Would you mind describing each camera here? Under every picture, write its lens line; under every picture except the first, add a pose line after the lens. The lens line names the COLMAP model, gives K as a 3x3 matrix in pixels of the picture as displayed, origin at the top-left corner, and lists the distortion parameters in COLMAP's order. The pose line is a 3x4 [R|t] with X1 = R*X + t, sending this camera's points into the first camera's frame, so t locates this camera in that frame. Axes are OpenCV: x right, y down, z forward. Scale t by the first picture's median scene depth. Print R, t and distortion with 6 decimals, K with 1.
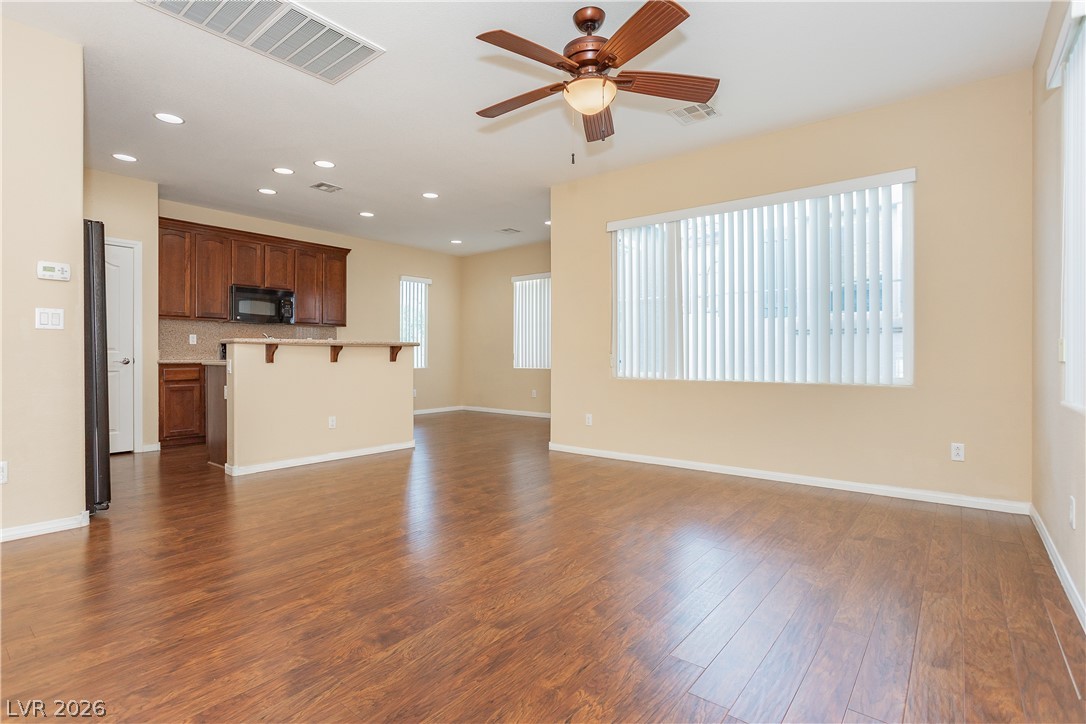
lens RADIAL K [[528.4, 0, 539.1], [0, 528.4, 352.9], [0, 0, 1]] dist [-0.037572, 0.013583]
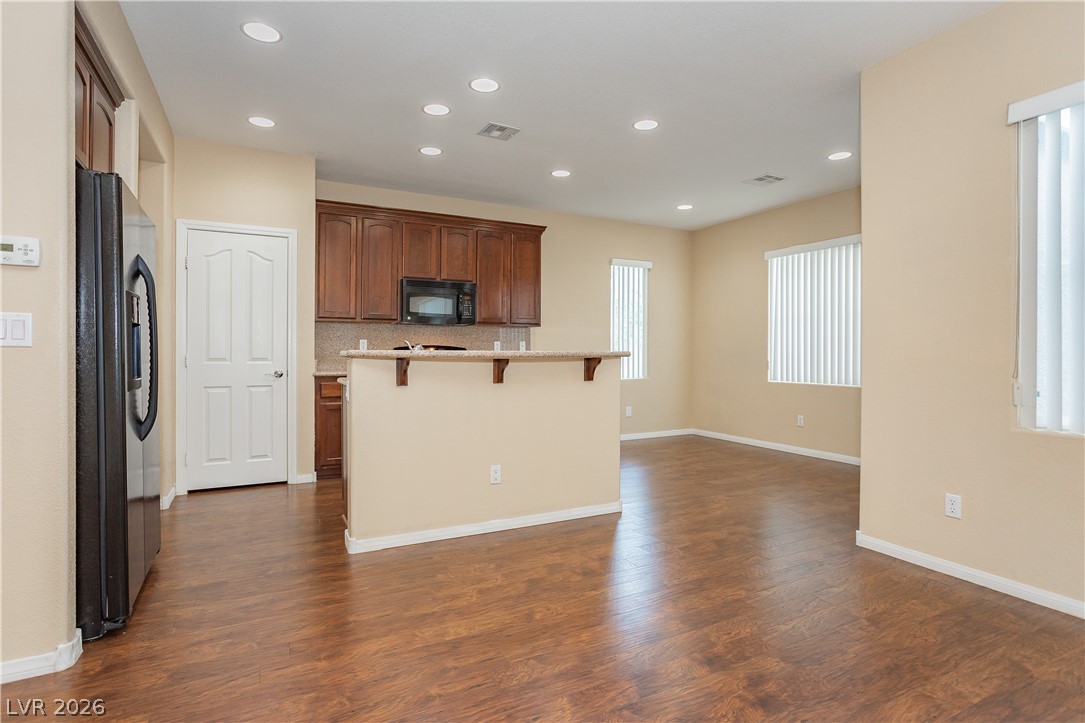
lens RADIAL K [[546.0, 0, 538.8], [0, 546.0, 350.7], [0, 0, 1]] dist [-0.047036, 0.025615]
pose [[0.916069, 0.002320, -0.401013, -0.058604], [-0.001292, 0.999995, 0.002835, -0.021341], [0.401018, -0.002079, 0.916068, 0.332001]]
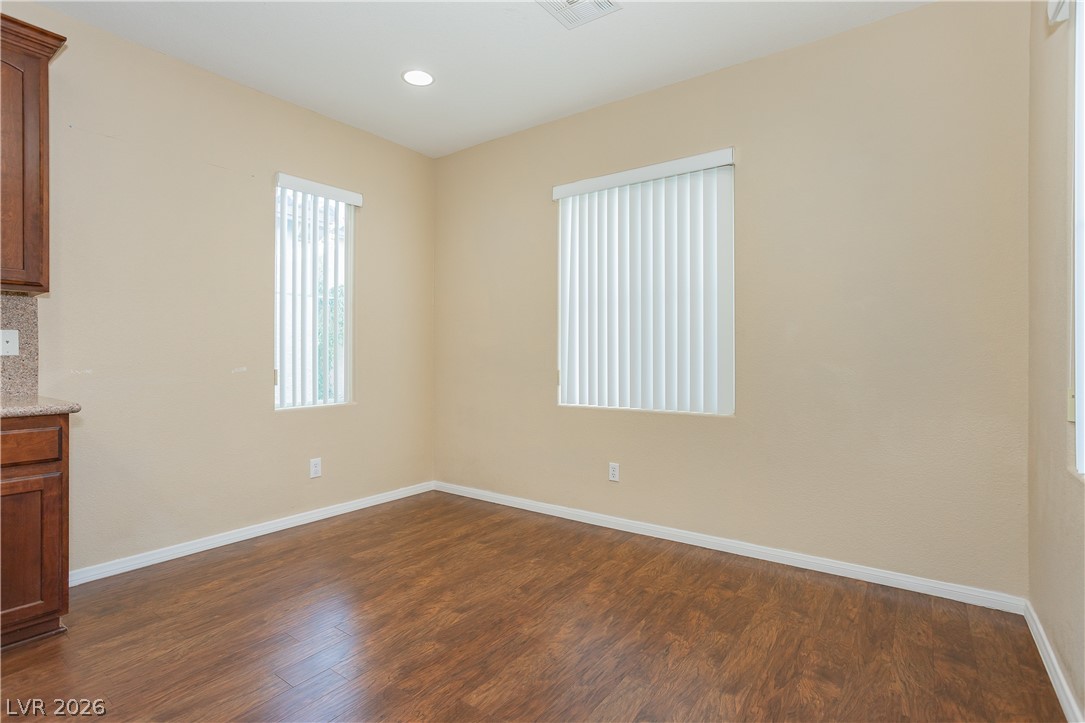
lens RADIAL K [[532.5, 0, 541.6], [0, 532.5, 355.8], [0, 0, 1]] dist [-0.042911, 0.022019]
pose [[0.998707, 0.000571, 0.050841, -0.124470], [-0.000861, 0.999984, 0.005676, -0.019020], [-0.050837, -0.005712, 0.998691, 0.872572]]
